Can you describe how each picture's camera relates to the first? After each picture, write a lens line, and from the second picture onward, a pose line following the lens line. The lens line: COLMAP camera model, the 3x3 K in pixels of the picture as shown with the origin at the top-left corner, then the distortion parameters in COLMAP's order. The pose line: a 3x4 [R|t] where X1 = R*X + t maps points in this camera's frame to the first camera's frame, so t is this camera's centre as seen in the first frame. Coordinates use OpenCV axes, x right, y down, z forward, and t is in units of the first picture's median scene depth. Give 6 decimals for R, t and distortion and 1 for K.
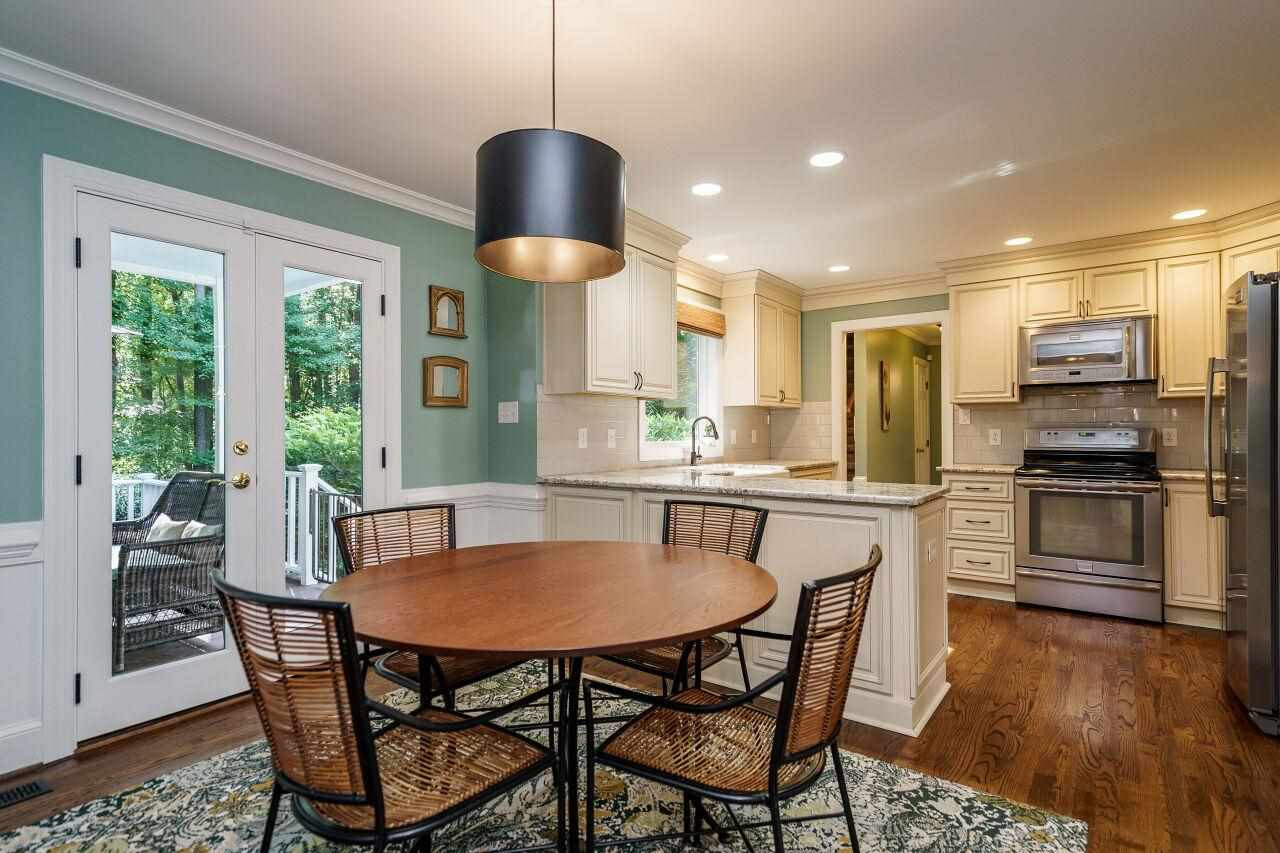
lens RADIAL K [[642.7, 0, 639.6], [0, 642.7, 427.5], [0, 0, 1]] dist [0.011136, -0.000554]
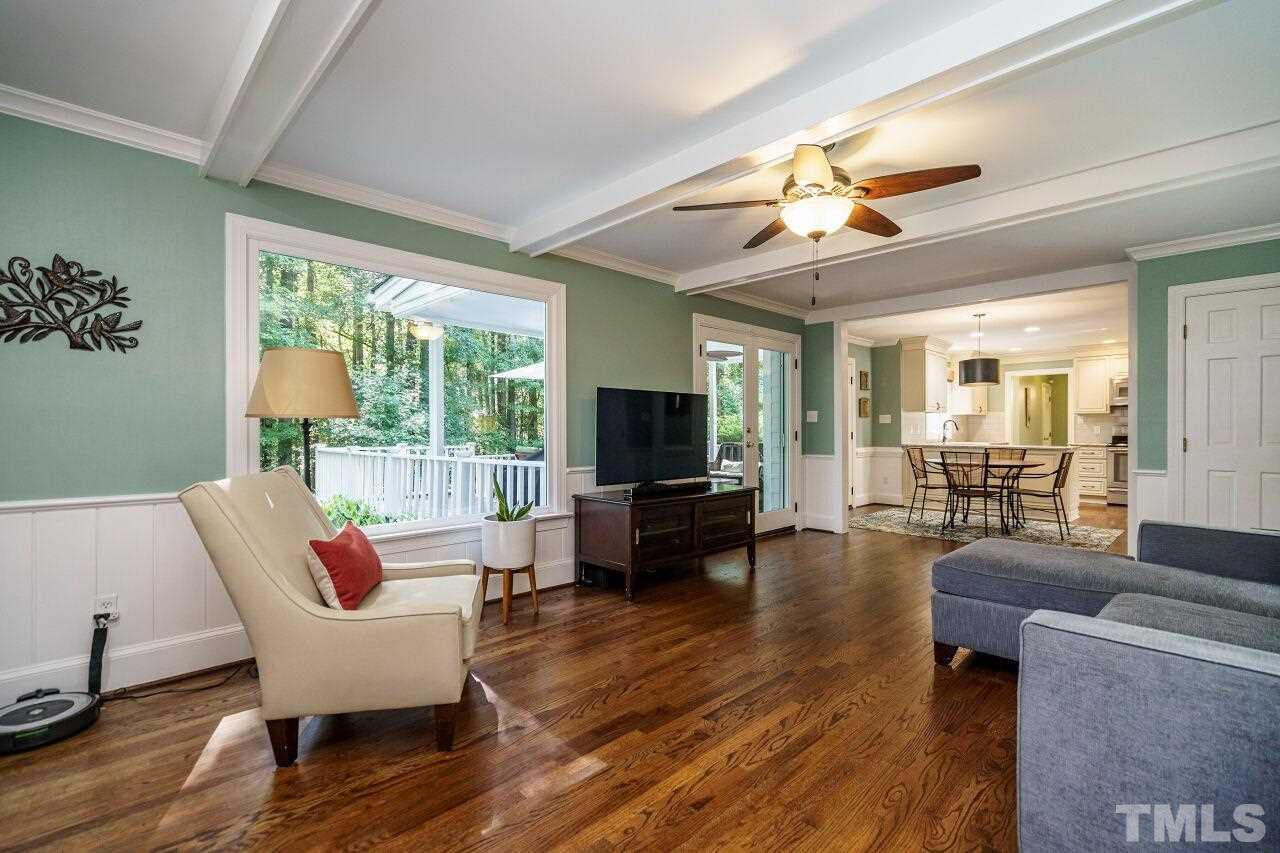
lens RADIAL K [[578.5, 0, 639.7], [0, 578.5, 430.7], [0, 0, 1]] dist [0.001326, 0.000303]
pose [[0.987223, 0.003588, -0.159307, -0.622239], [-0.001671, 0.999925, 0.012165, -0.001903], [0.159338, -0.011743, 0.987154, -1.103954]]
